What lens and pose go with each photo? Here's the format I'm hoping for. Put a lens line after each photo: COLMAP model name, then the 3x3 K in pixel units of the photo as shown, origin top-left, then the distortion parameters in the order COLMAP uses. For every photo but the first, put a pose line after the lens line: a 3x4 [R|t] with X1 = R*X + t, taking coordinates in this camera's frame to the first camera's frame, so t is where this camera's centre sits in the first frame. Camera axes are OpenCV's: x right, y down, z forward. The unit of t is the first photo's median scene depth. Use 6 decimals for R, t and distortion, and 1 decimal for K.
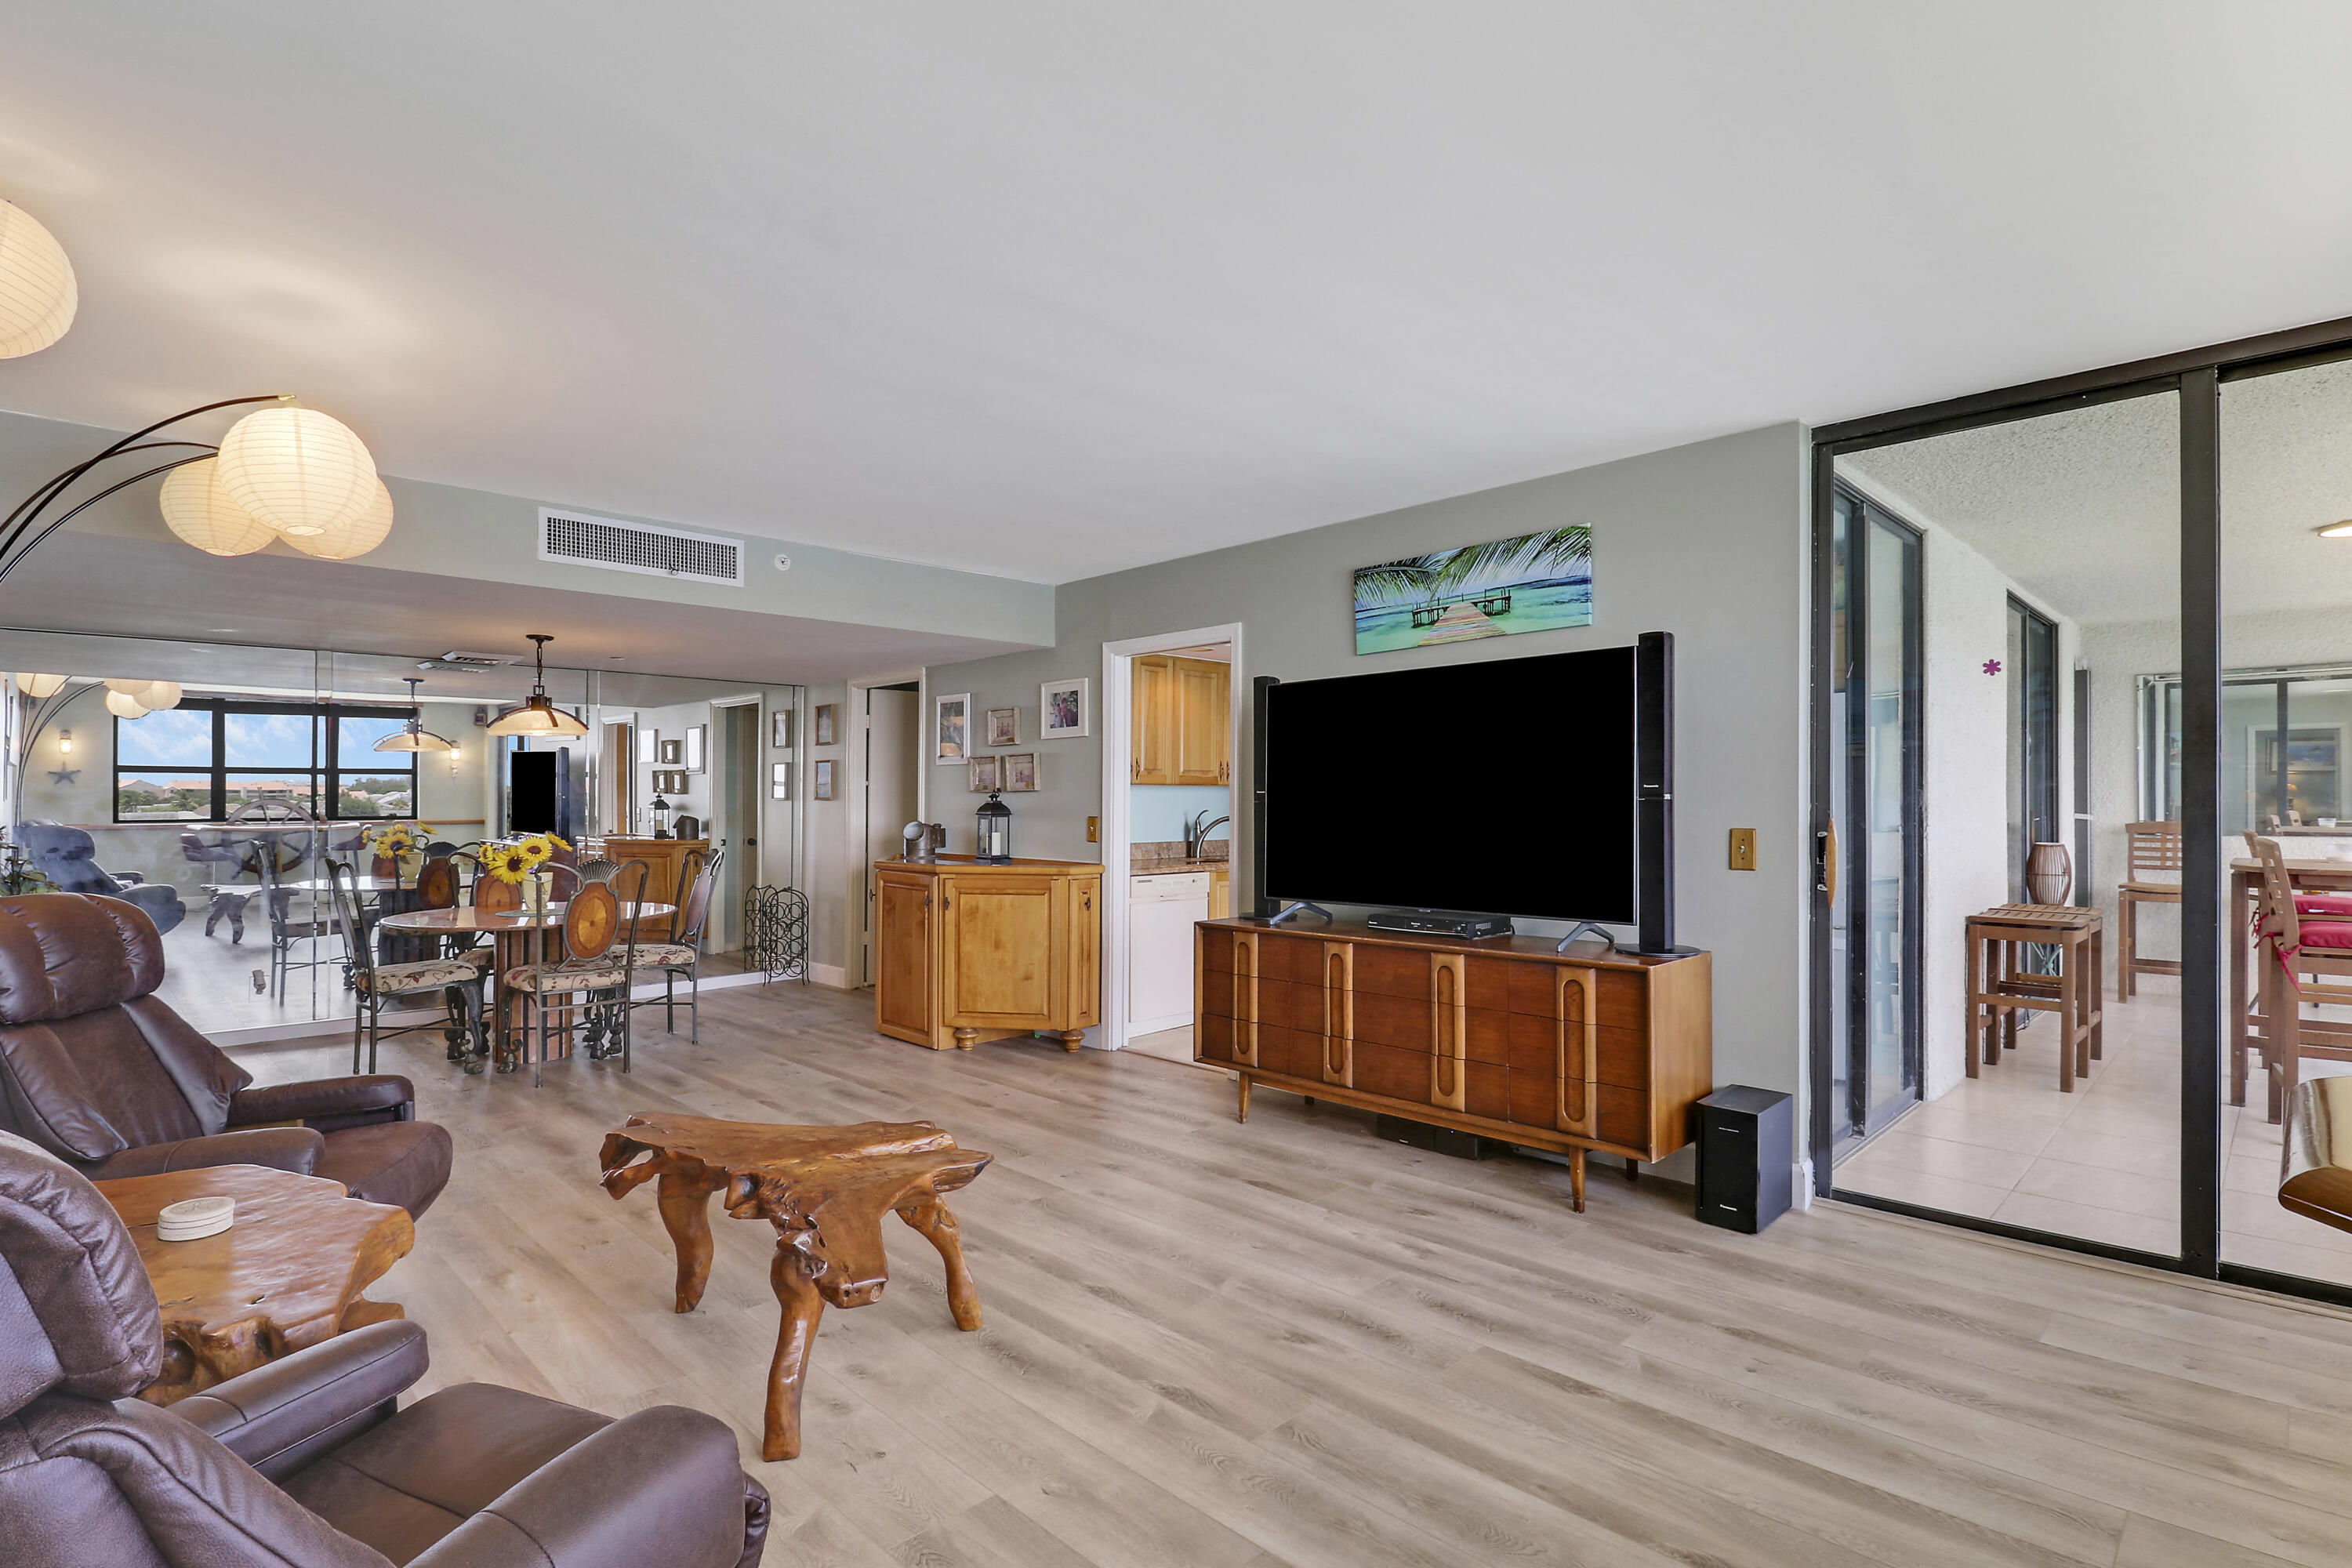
lens RADIAL K [[1114.3, 0, 1173.4], [0, 1114.3, 795.4], [0, 0, 1]] dist [0.003114, -0.003402]
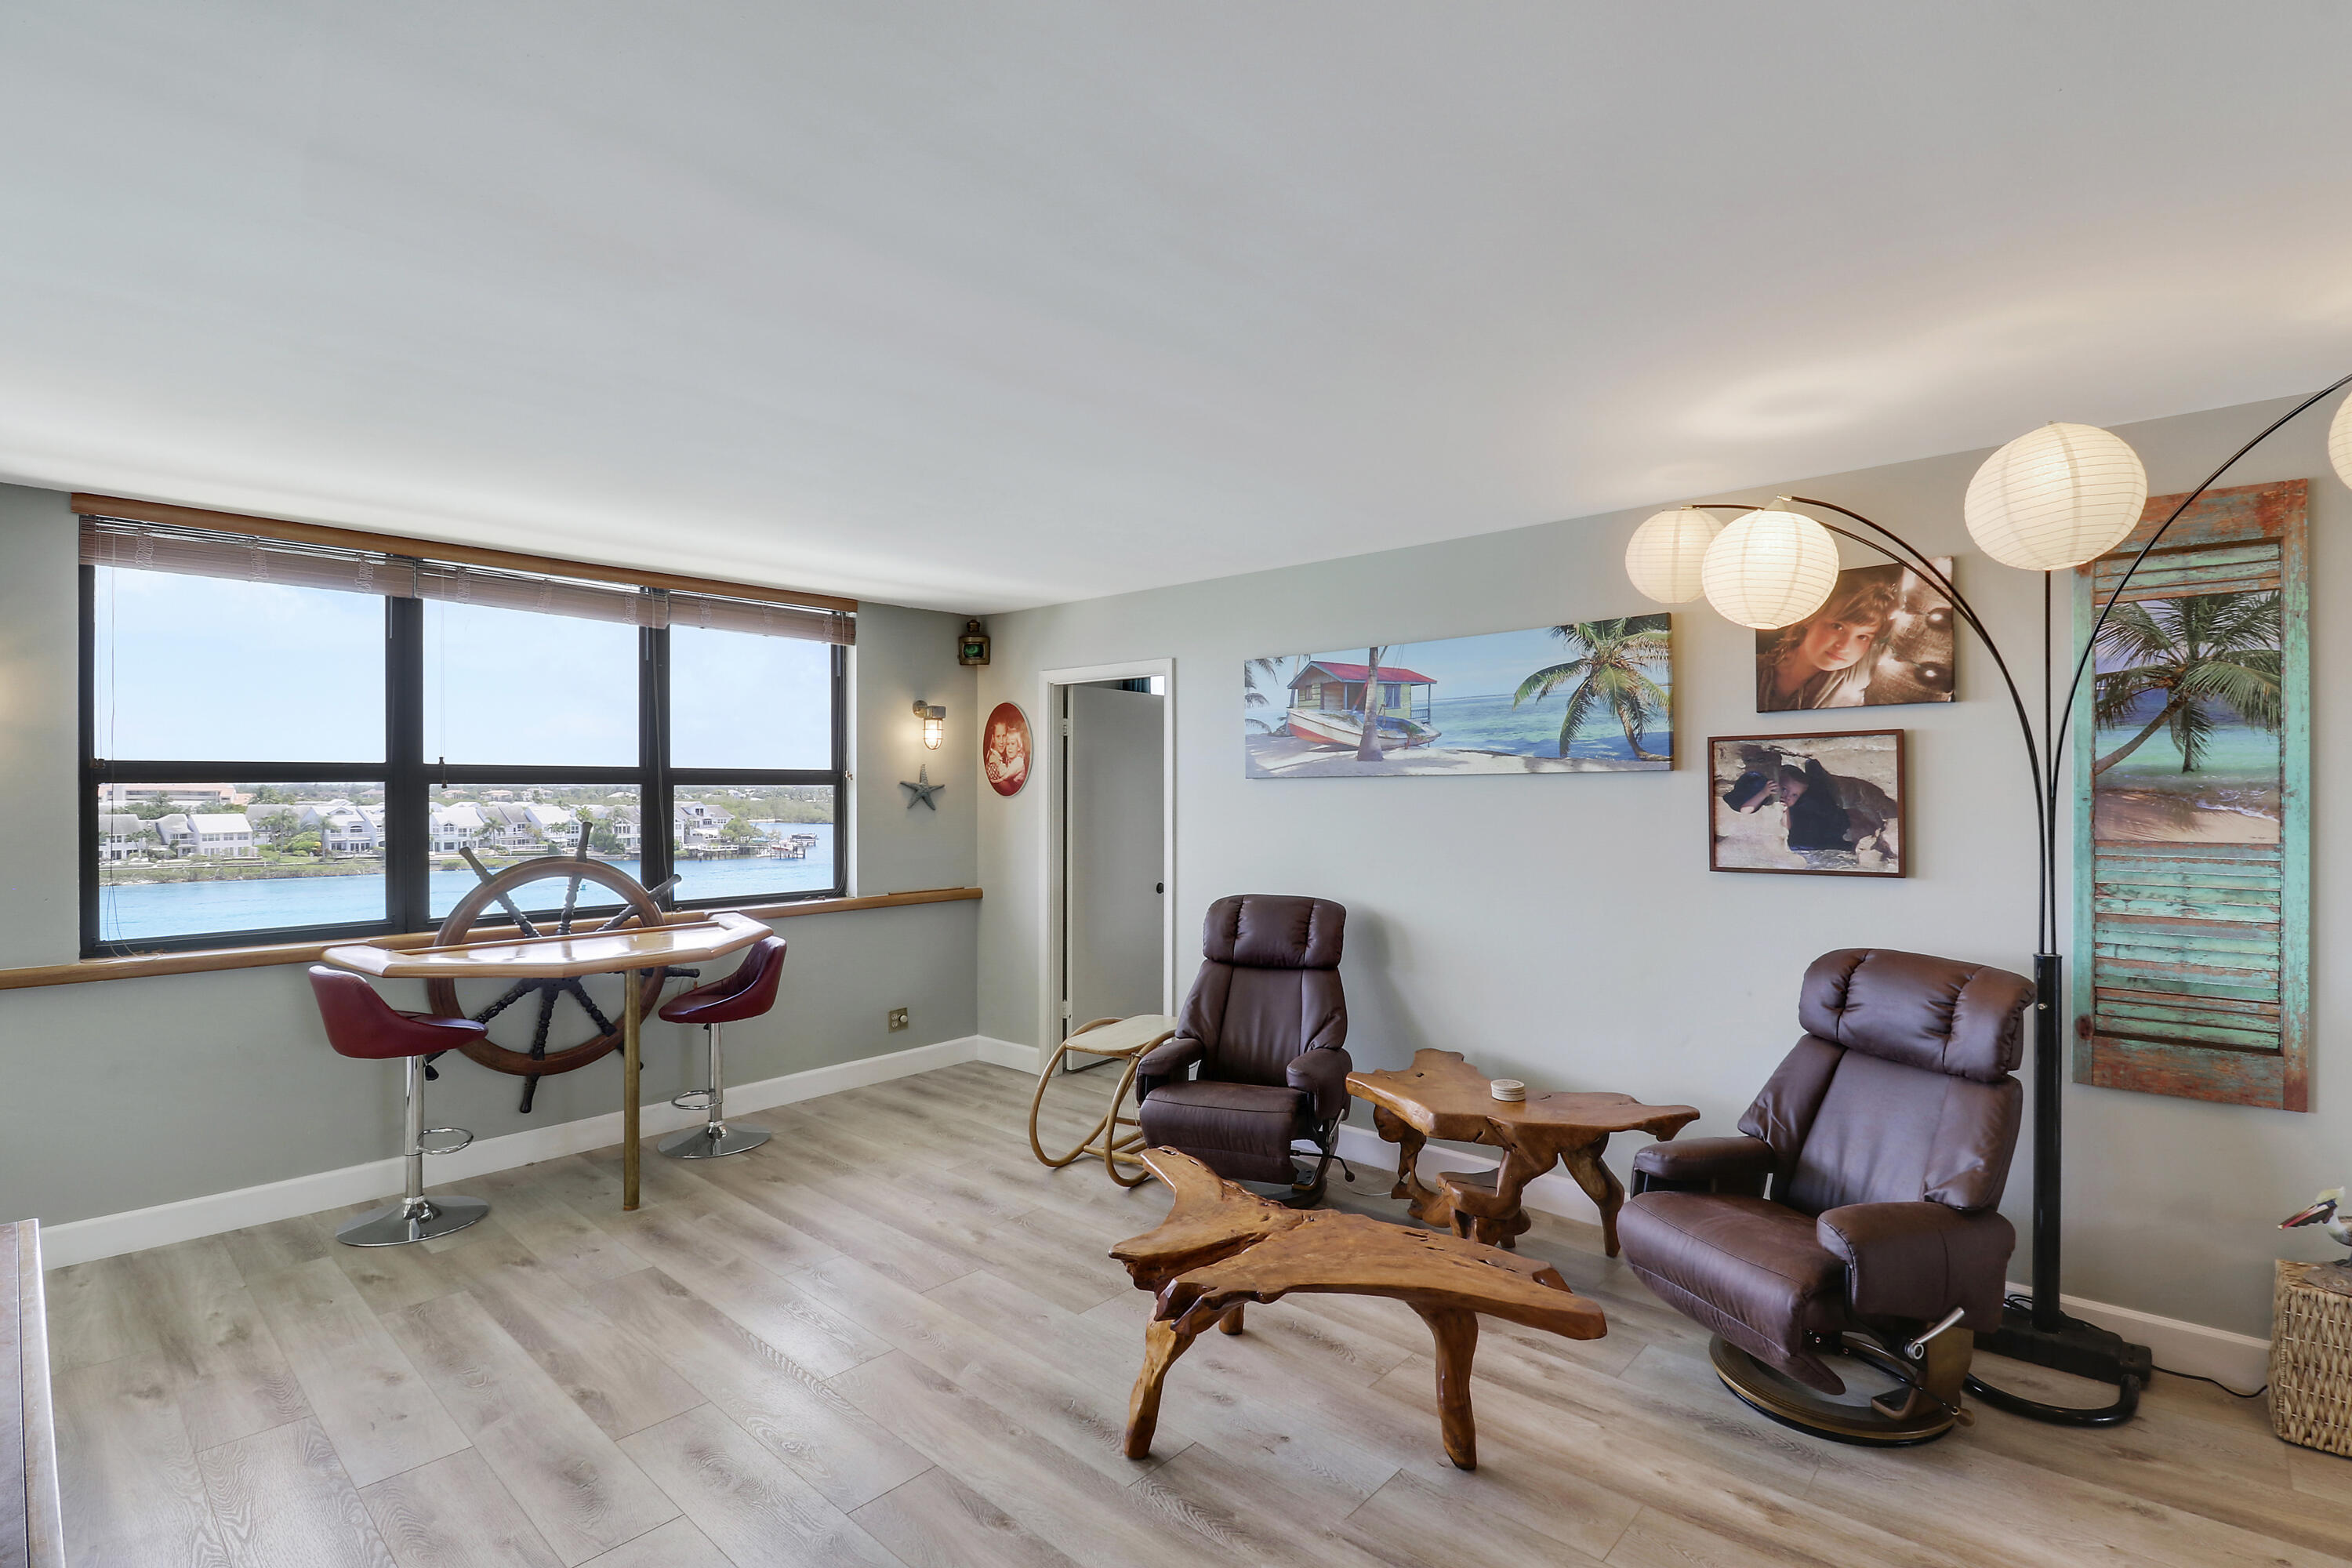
lens RADIAL K [[1114.3, 0, 1181.3], [0, 1114.3, 801.1], [0, 0, 1]] dist [0.003114, -0.003402]
pose [[-0.999718, 0.005624, -0.023092, -0.124982], [0.005437, 0.999952, 0.008183, -0.049106], [0.023137, 0.008055, -0.999700, 1.216006]]
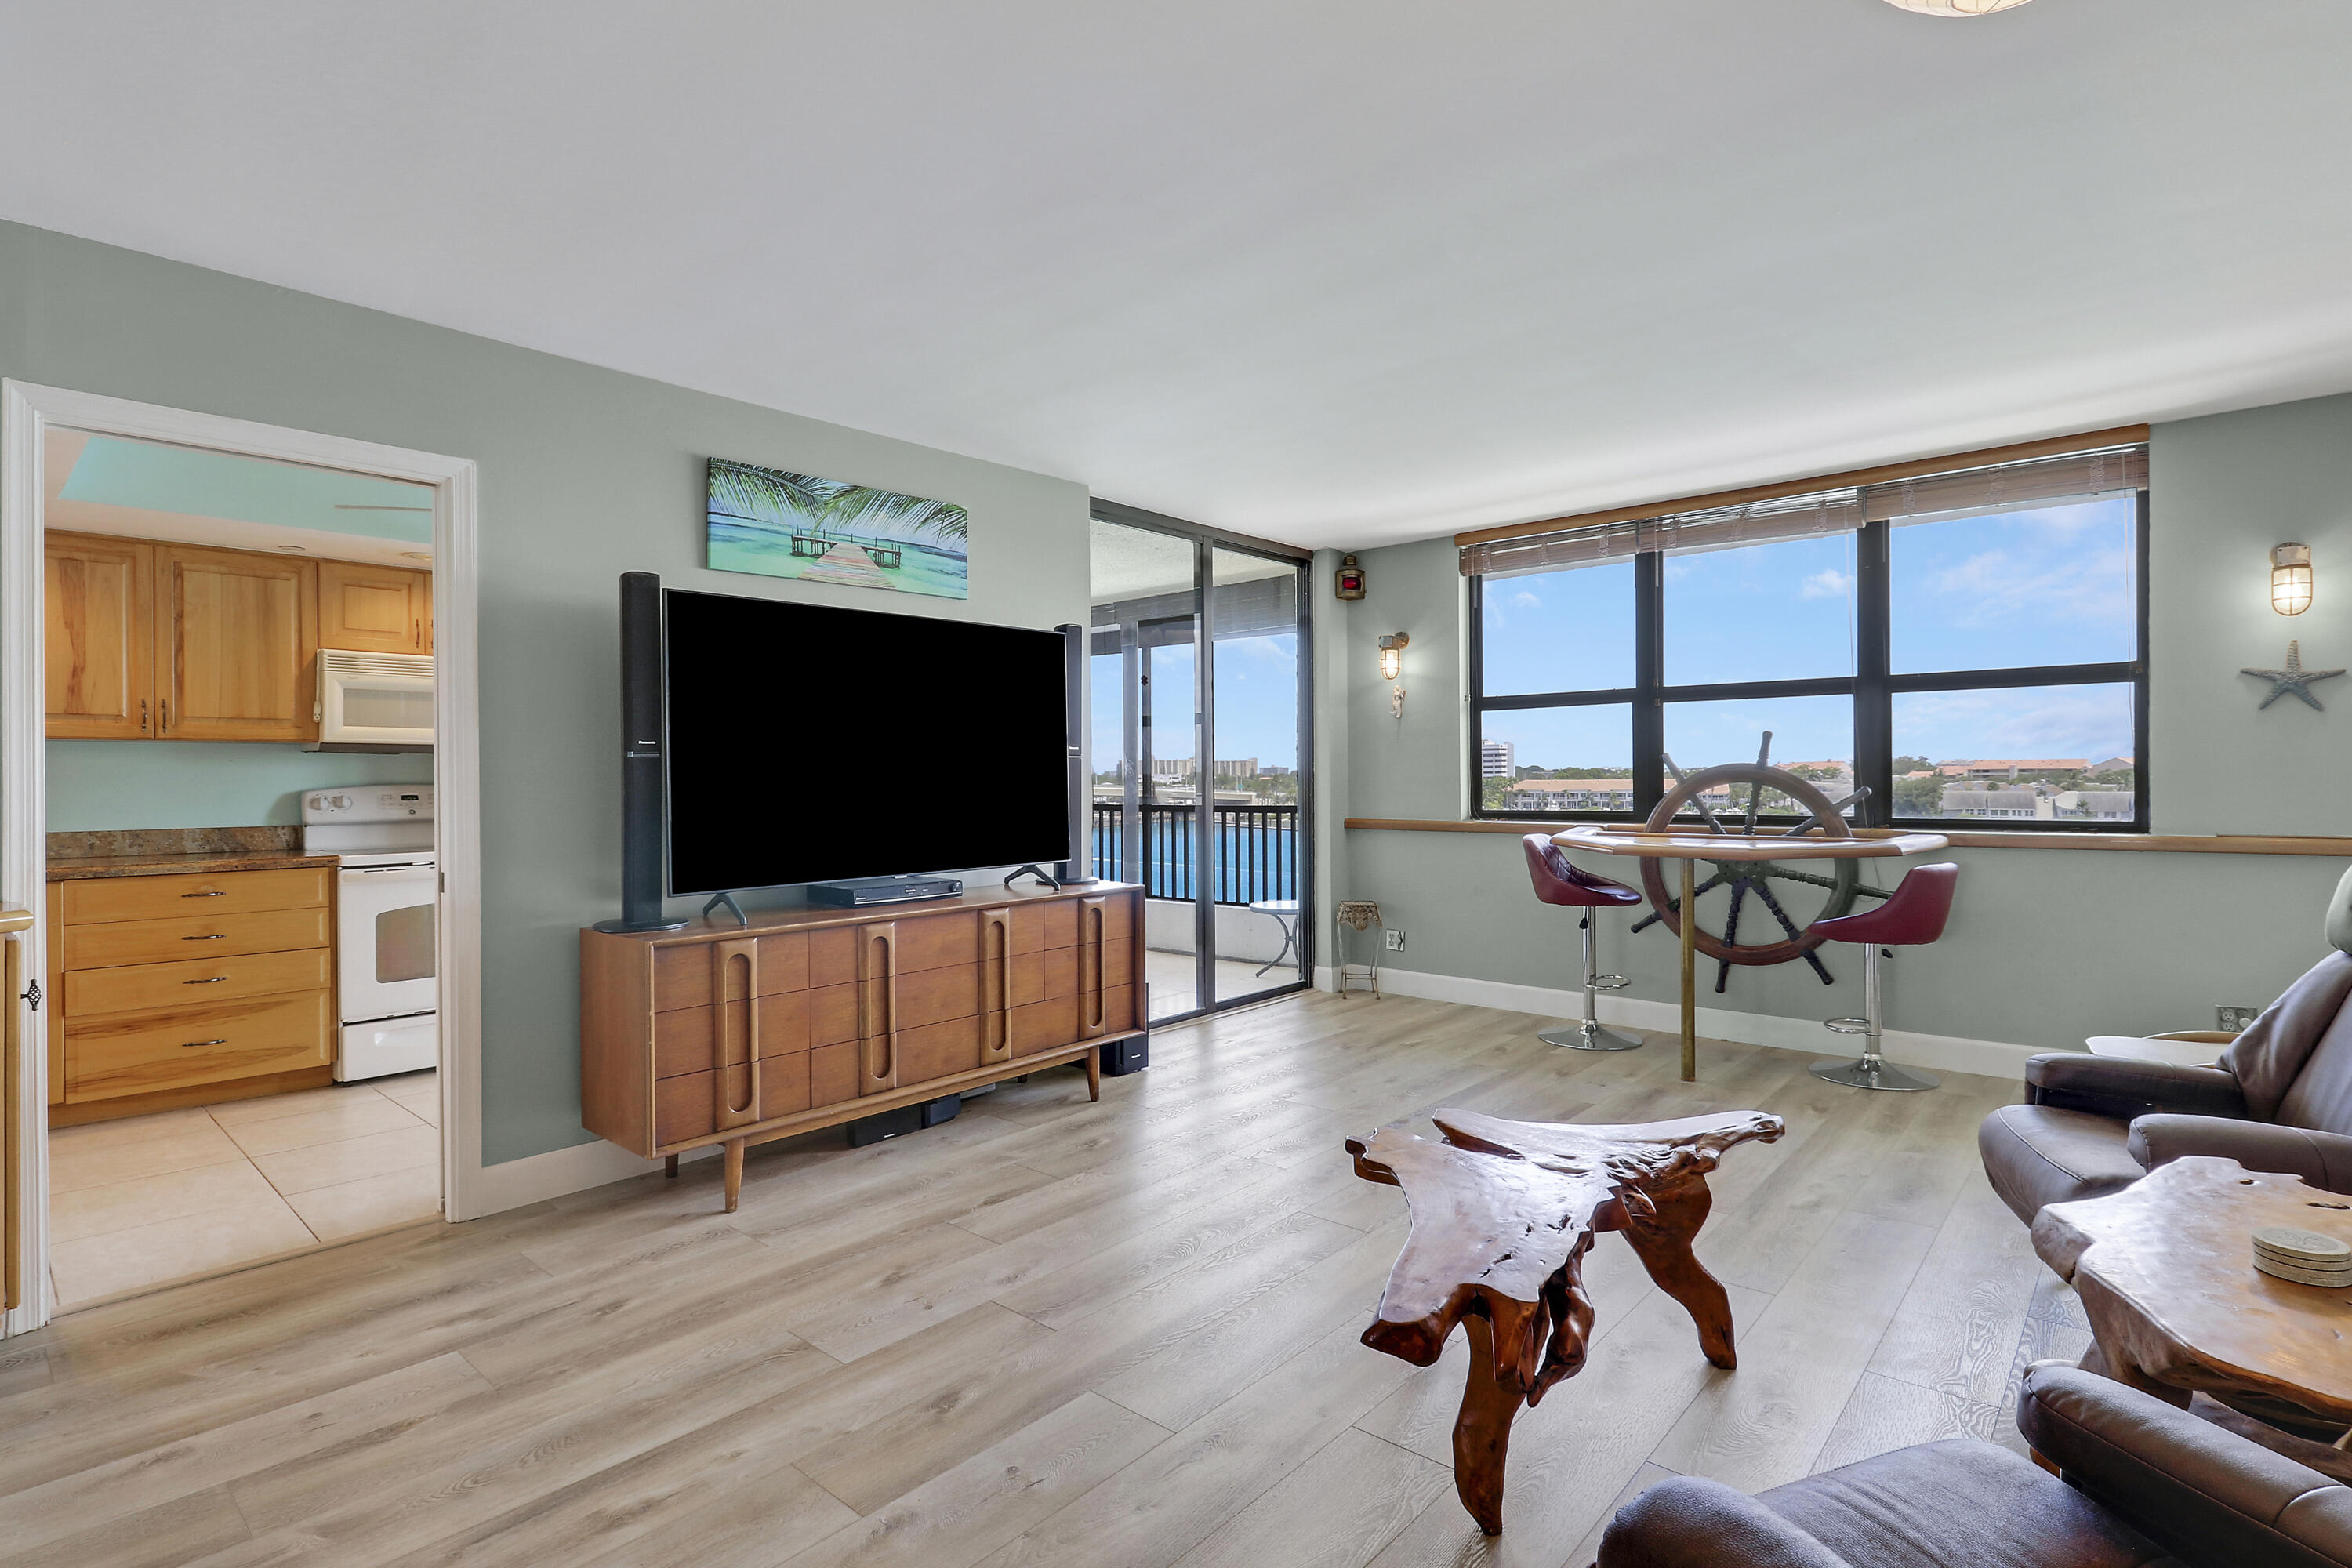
lens RADIAL K [[1161.4, 0, 1181.3], [0, 1161.4, 767.8], [0, 0, 1]] dist [0.006585, -0.012692]
pose [[-0.058359, 0.012891, 0.998212, -0.715612], [0.004940, 0.999908, -0.012624, 0.025670], [-0.998283, 0.004195, -0.058417, 0.788405]]
